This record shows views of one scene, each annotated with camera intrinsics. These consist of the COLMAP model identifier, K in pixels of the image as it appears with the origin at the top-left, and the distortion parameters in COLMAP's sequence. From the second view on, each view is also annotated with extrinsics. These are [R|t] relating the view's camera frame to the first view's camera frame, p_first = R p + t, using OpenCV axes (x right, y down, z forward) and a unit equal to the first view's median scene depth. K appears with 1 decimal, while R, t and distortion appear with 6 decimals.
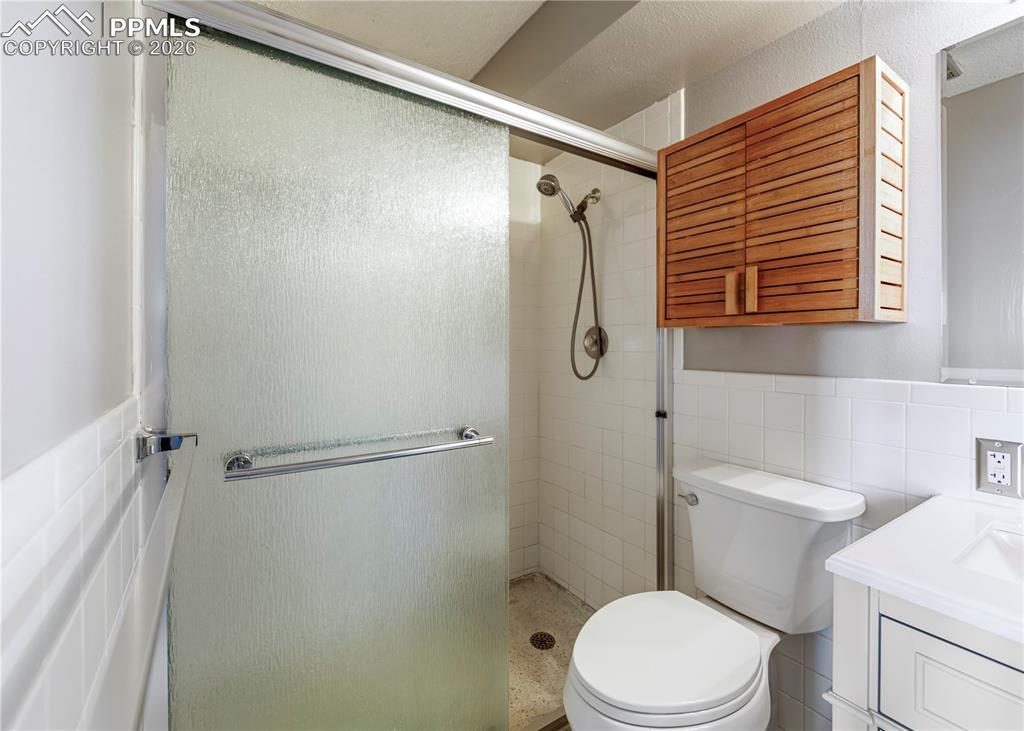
lens RADIAL K [[444.7, 0, 510.4], [0, 444.7, 322.1], [0, 0, 1]] dist [-0.000671, -0.000001]
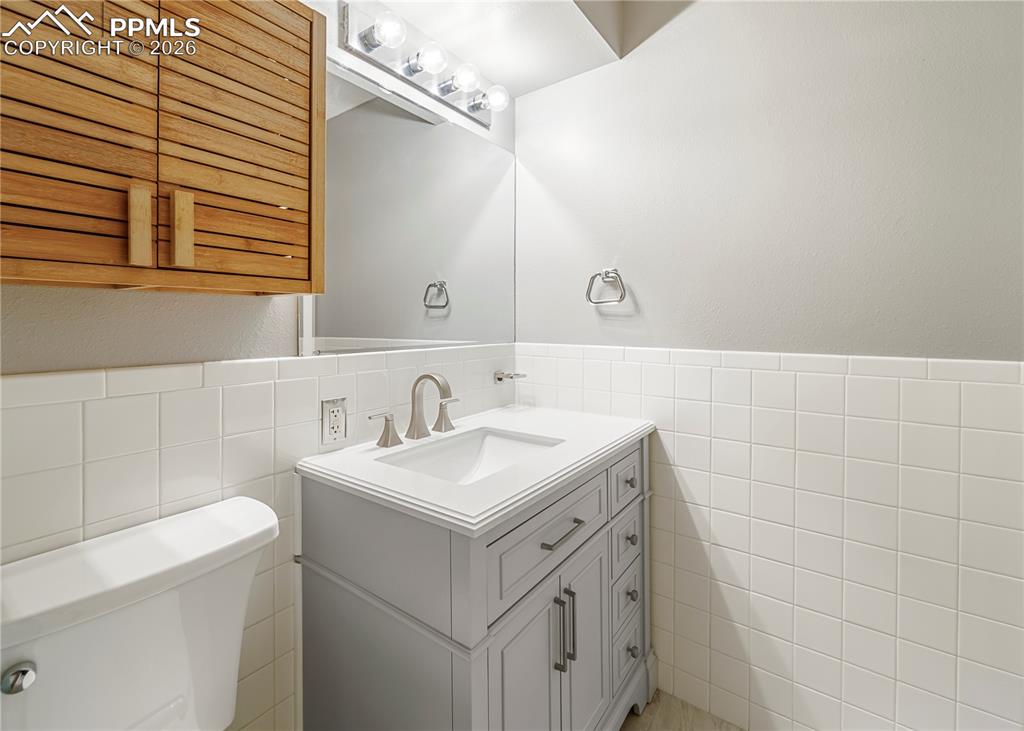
lens RADIAL K [[444.7, 0, 510.4], [0, 444.7, 322.1], [0, 0, 1]] dist [-0.000671, -0.000001]
pose [[-0.350936, -0.006755, 0.936375, -0.183367], [-0.054795, 0.998409, -0.013334, 0.036637], [-0.934795, -0.055988, -0.350748, 0.801956]]
